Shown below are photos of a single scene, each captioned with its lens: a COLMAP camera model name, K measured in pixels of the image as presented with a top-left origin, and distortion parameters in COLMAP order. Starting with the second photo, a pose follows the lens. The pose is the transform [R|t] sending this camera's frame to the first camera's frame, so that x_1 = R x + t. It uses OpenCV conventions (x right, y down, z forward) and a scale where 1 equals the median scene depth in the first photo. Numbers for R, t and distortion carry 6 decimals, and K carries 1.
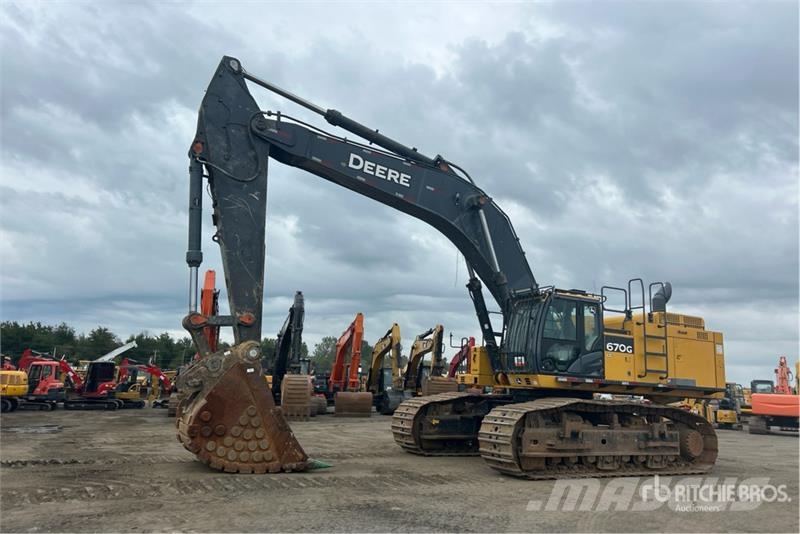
lens RADIAL K [[597.6, 0, 403.5], [0, 597.6, 254.6], [0, 0, 1]] dist [0.035360, -0.005831]
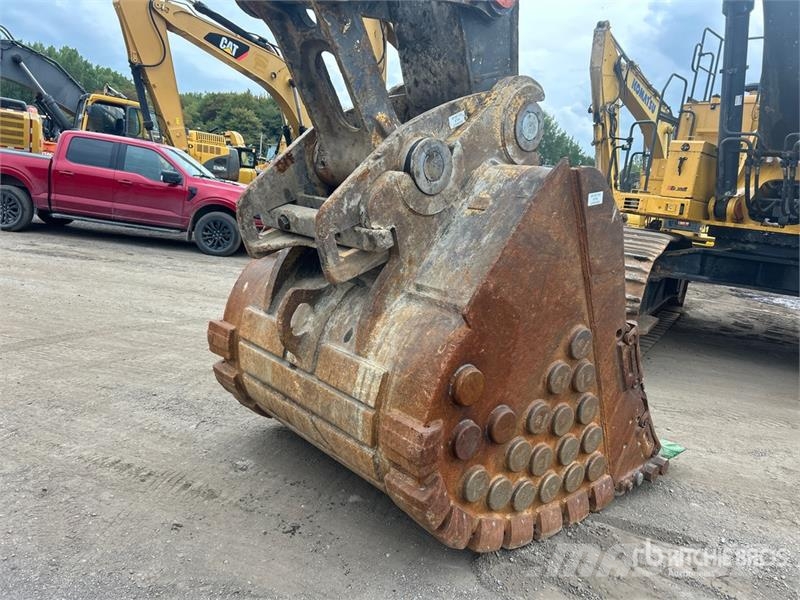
lens RADIAL K [[606.8, 0, 400.0], [0, 606.8, 300.0], [0, 0, 1]] dist [0.041895, -0.004770]
pose [[0.957926, -0.002735, 0.287001, -0.329440], [-0.115485, 0.911763, 0.394147, 0.112325], [-0.262755, -0.410708, 0.873086, 0.625335]]
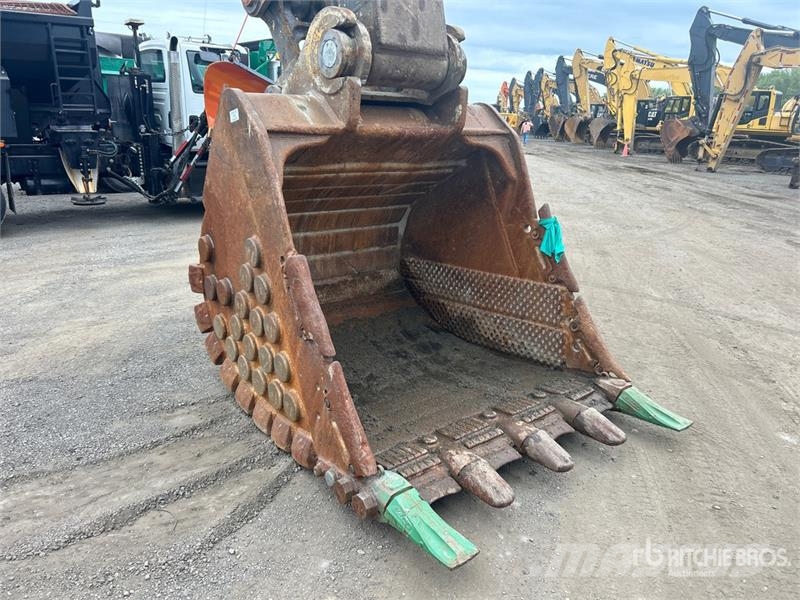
lens RADIAL K [[606.8, 0, 400.0], [0, 606.8, 300.0], [0, 0, 1]] dist [0.041895, -0.004770]
pose [[0.224608, 0.237789, -0.944991, 0.048255], [0.201538, 0.937466, 0.283797, 0.171027], [0.953380, -0.254194, 0.162638, 0.814364]]
